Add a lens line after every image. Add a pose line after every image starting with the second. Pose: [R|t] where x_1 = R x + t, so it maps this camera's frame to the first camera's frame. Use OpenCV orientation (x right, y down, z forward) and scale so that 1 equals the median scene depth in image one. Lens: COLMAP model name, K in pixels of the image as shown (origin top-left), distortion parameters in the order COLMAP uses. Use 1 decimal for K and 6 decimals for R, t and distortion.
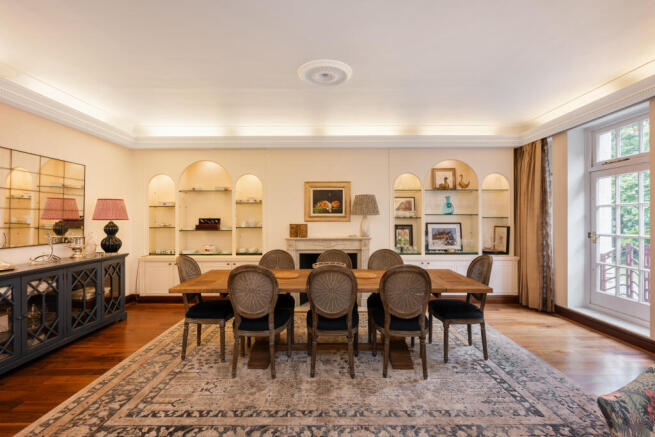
lens RADIAL K [[312.6, 0, 327.5], [0, 312.6, 218.5], [0, 0, 1]] dist [-0.000857, -0.000037]
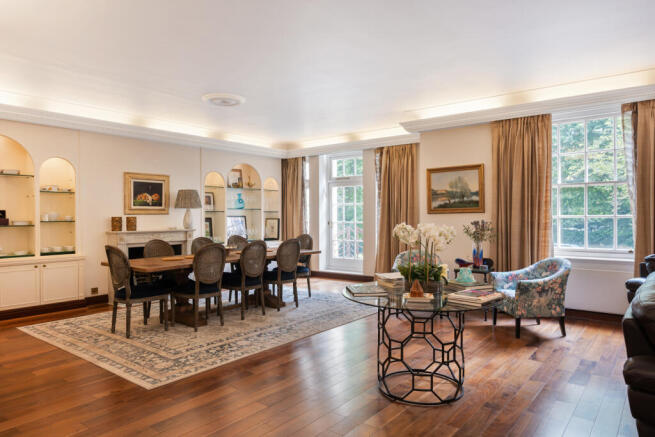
lens RADIAL K [[436.7, 0, 327.5], [0, 436.7, 218.5], [0, 0, 1]] dist [-0.001420, -0.001132]
pose [[0.617512, -0.004658, 0.786548, -0.733840], [-0.000753, 0.999979, 0.006513, 0.012895], [-0.786561, -0.004614, 0.617495, -0.291935]]
